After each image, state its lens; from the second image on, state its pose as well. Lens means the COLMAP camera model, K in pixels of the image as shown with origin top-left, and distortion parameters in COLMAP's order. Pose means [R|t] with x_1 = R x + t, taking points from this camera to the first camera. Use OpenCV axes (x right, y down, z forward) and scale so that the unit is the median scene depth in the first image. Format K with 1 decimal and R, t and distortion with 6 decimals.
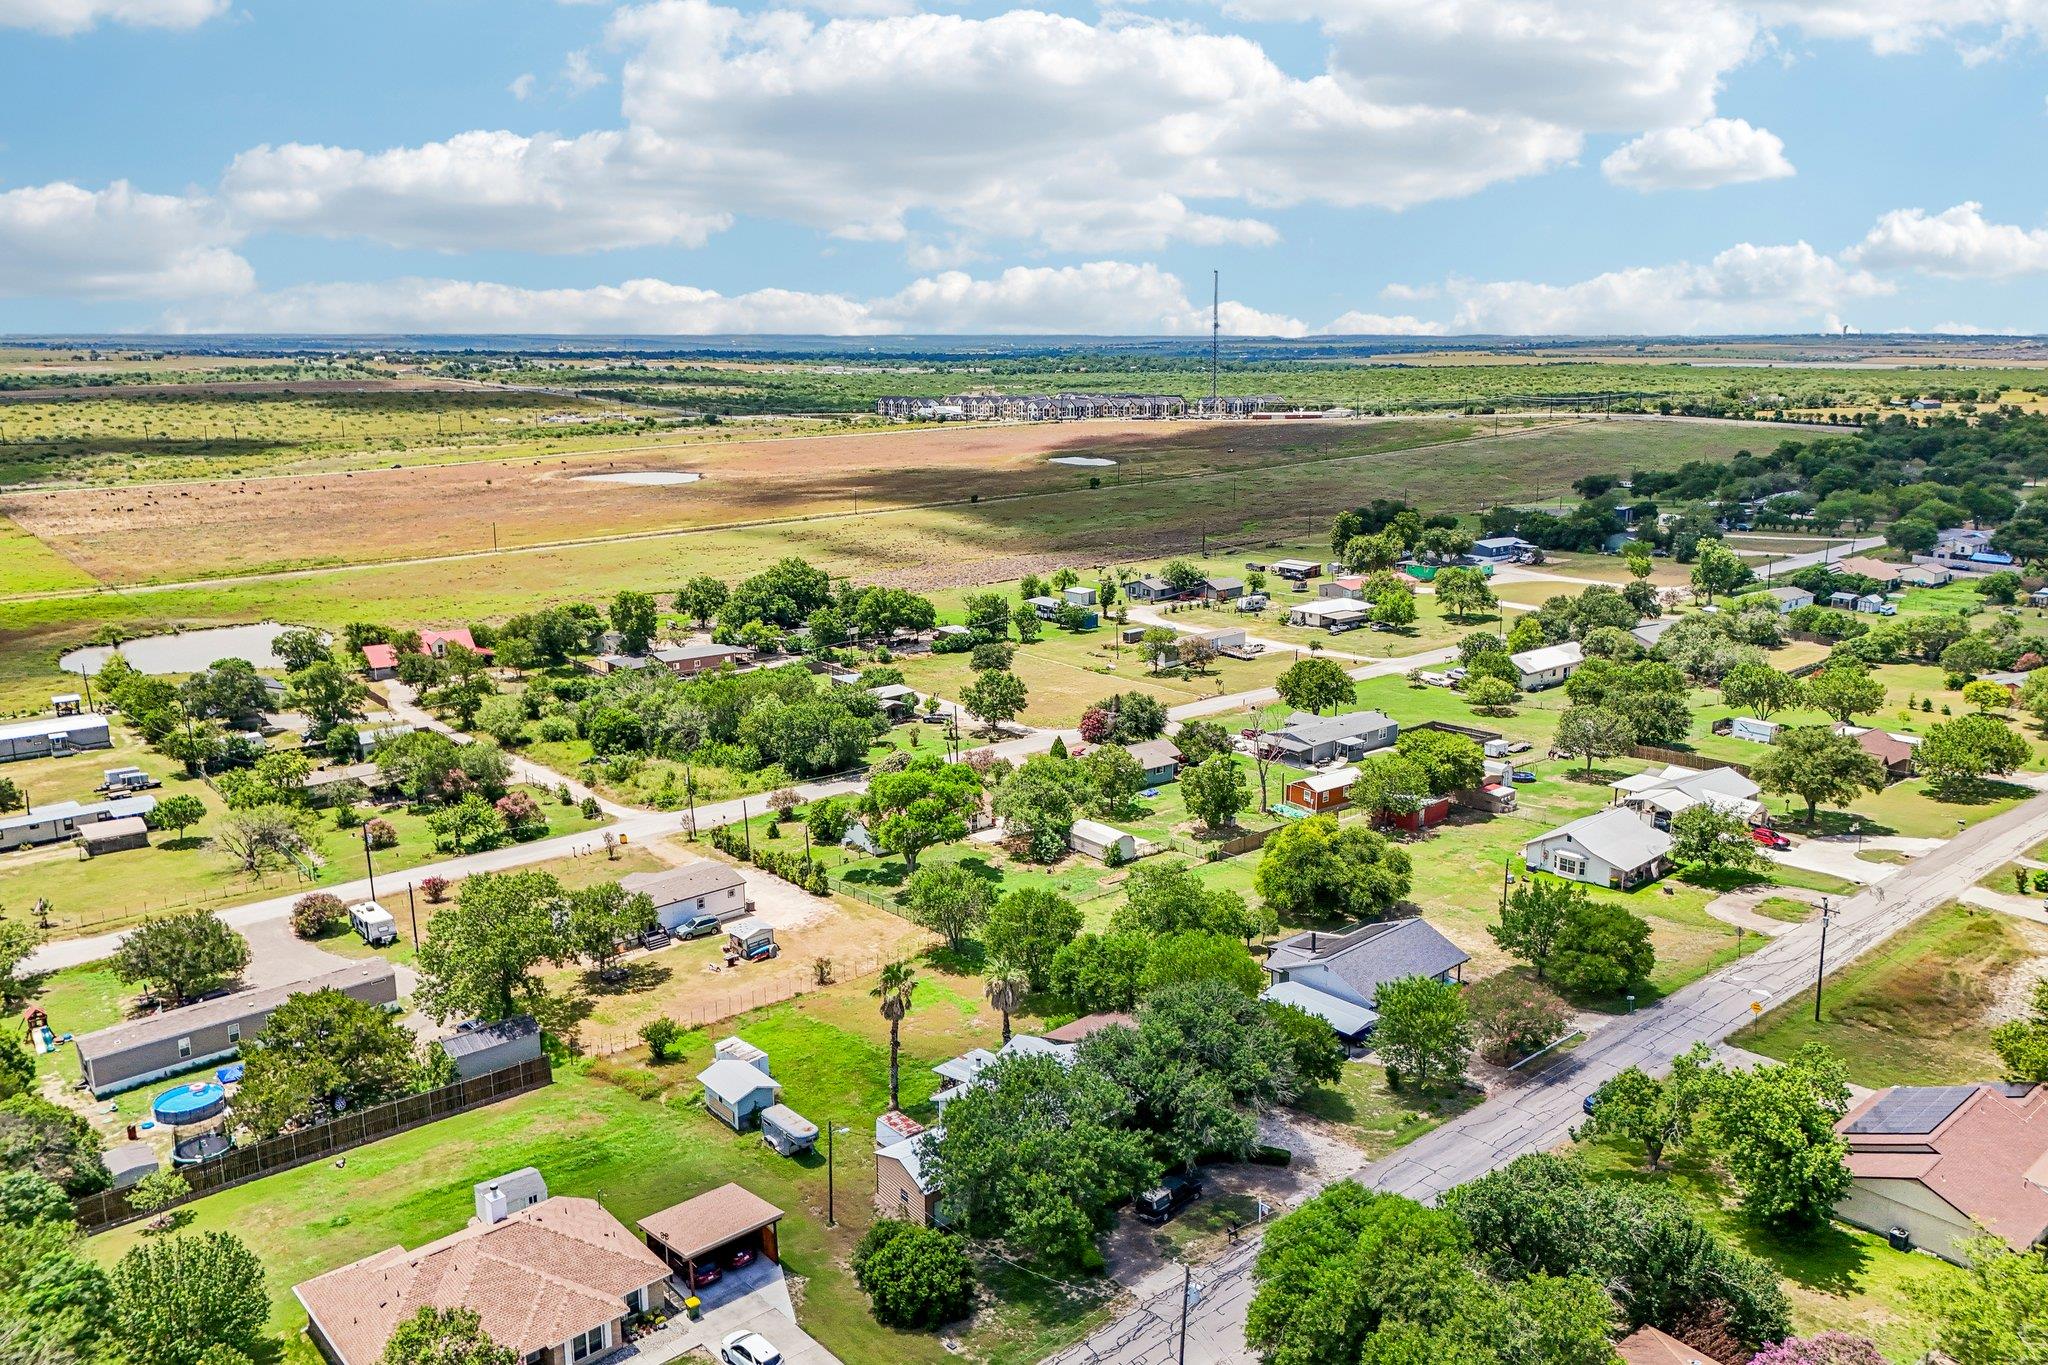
lens RADIAL K [[1521.5, 0, 1029.6], [0, 1521.5, 675.1], [0, 0, 1]] dist [0.095647, -0.112657]
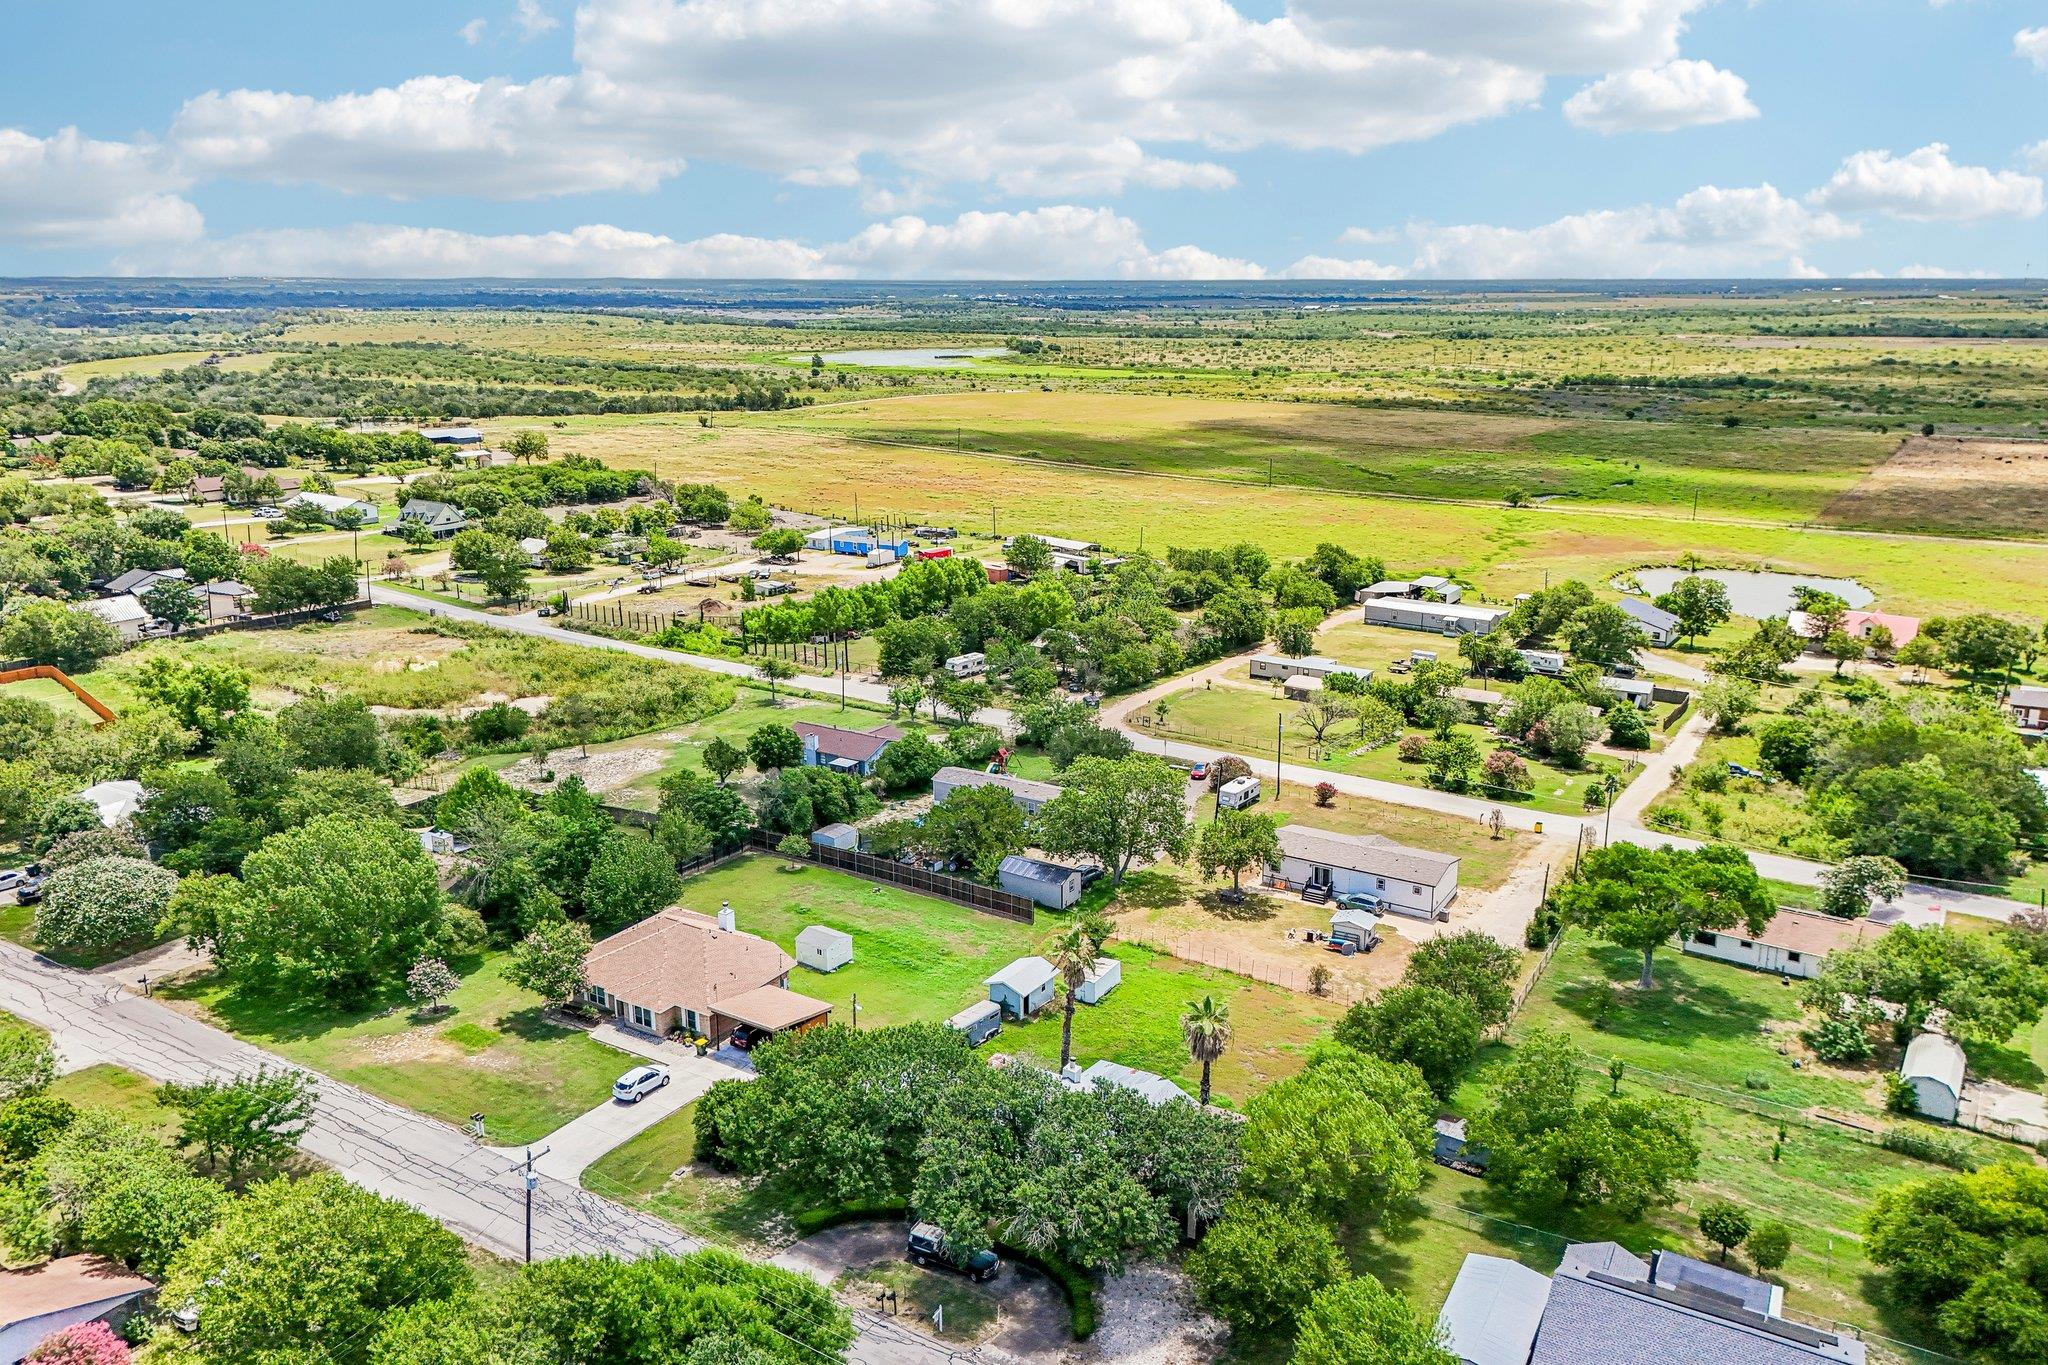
lens RADIAL K [[1522.3, 0, 1012.6], [0, 1522.3, 617.5], [0, 0, 1]] dist [0.101634, -0.117949]
pose [[0.277354, 0.206729, -0.938263, 0.482845], [-0.205476, 0.966744, 0.152265, -0.089907], [0.938539, 0.150559, 0.310608, 0.390709]]
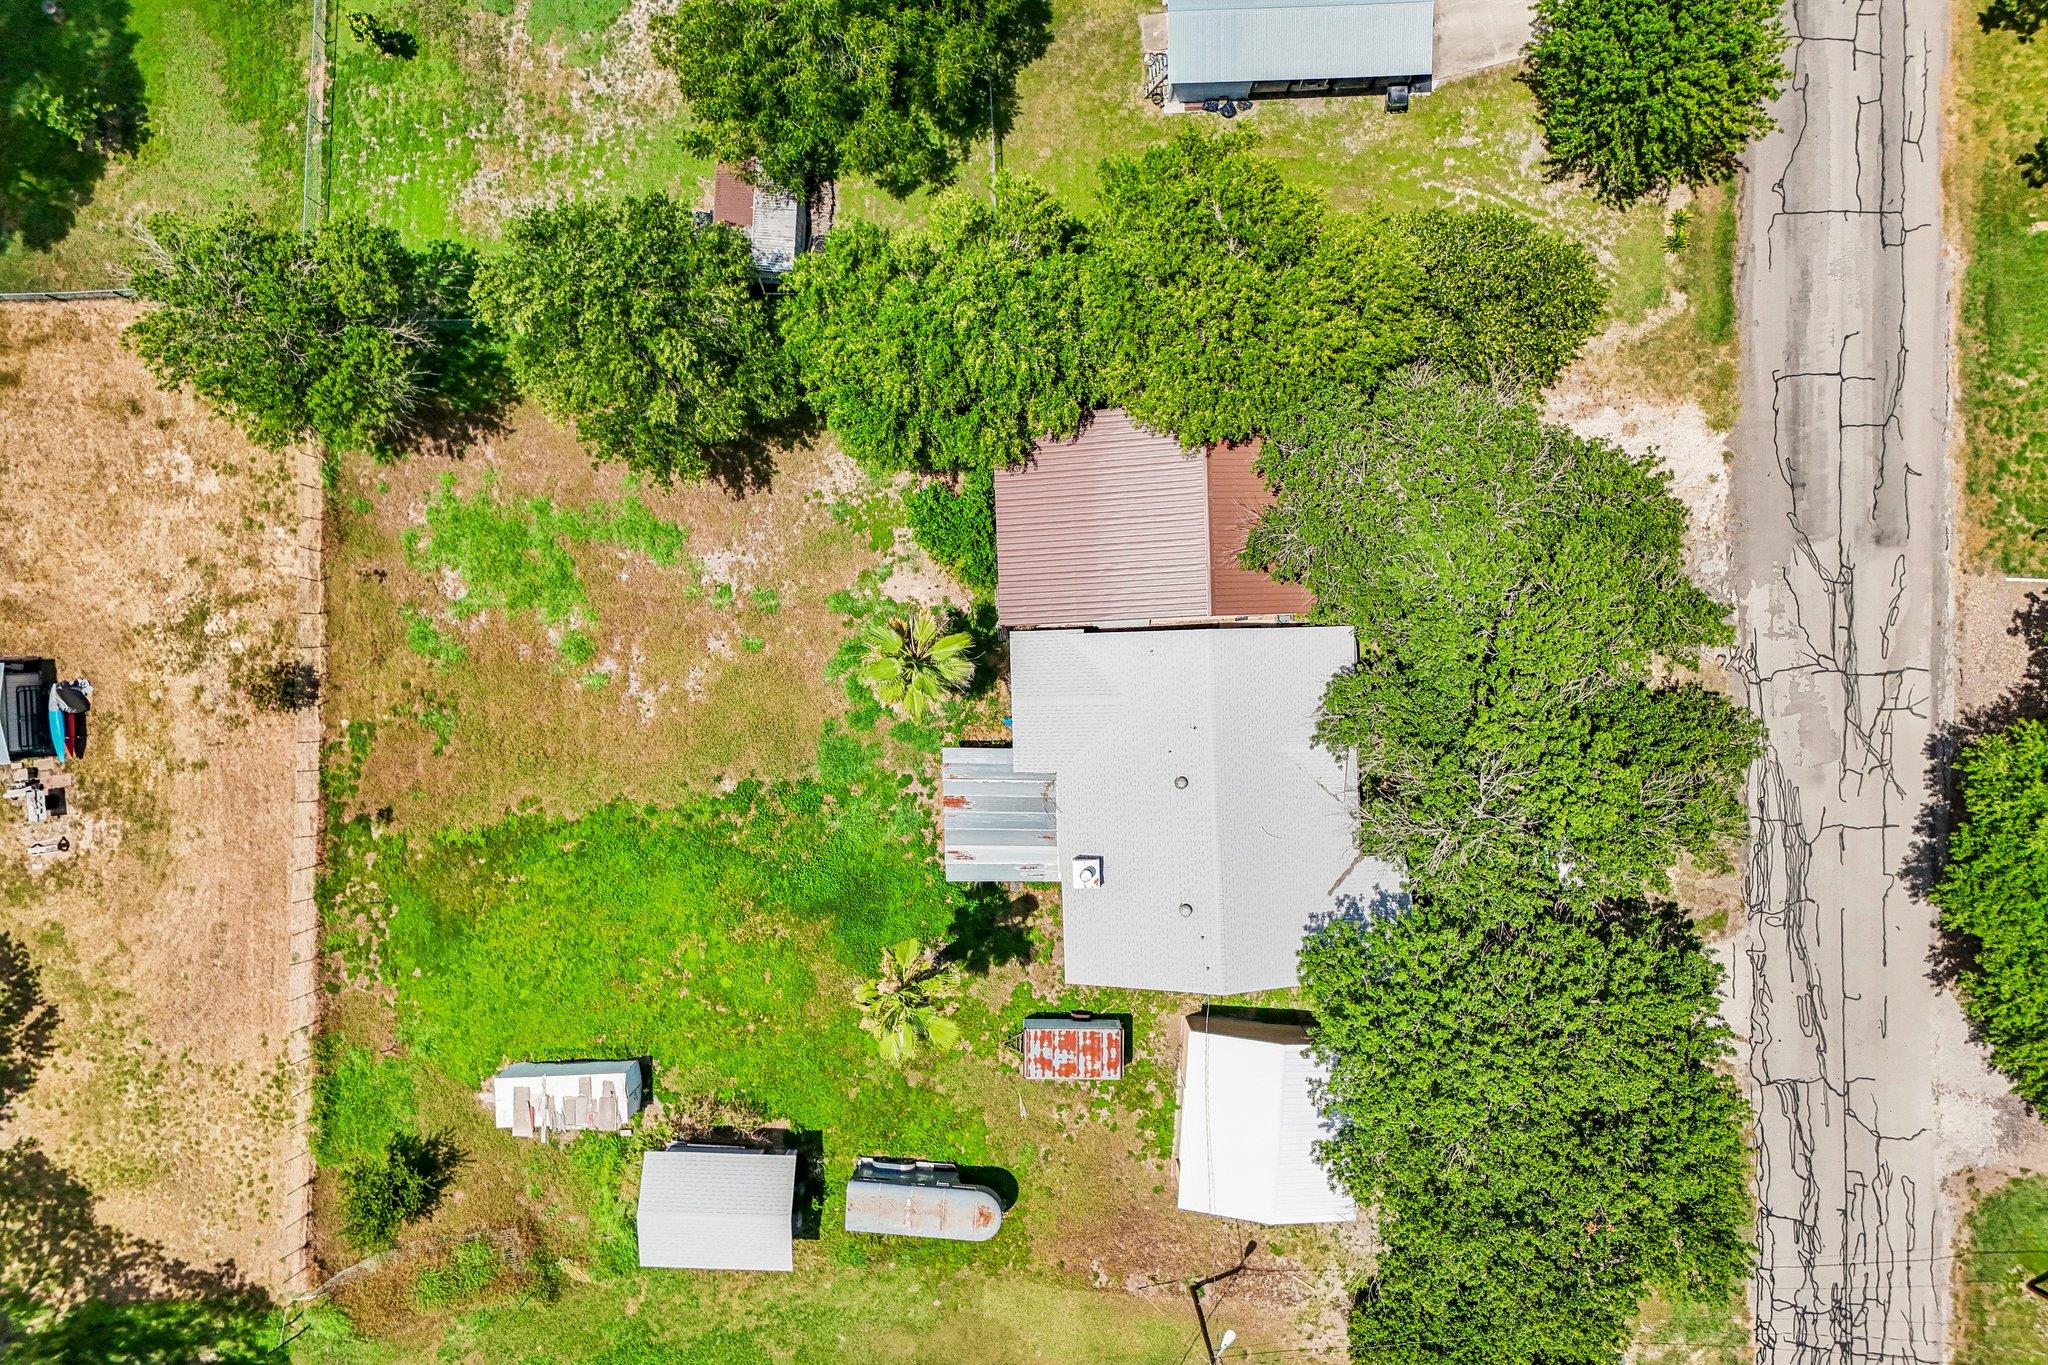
lens RADIAL K [[1521.5, 0, 1029.6], [0, 1521.5, 675.1], [0, 0, 1]] dist [0.095647, -0.112657]
pose [[0.665767, -0.745990, -0.015890, 0.005741], [0.173113, 0.133713, 0.975783, -0.134008], [-0.725800, -0.652395, 0.218162, 0.586801]]
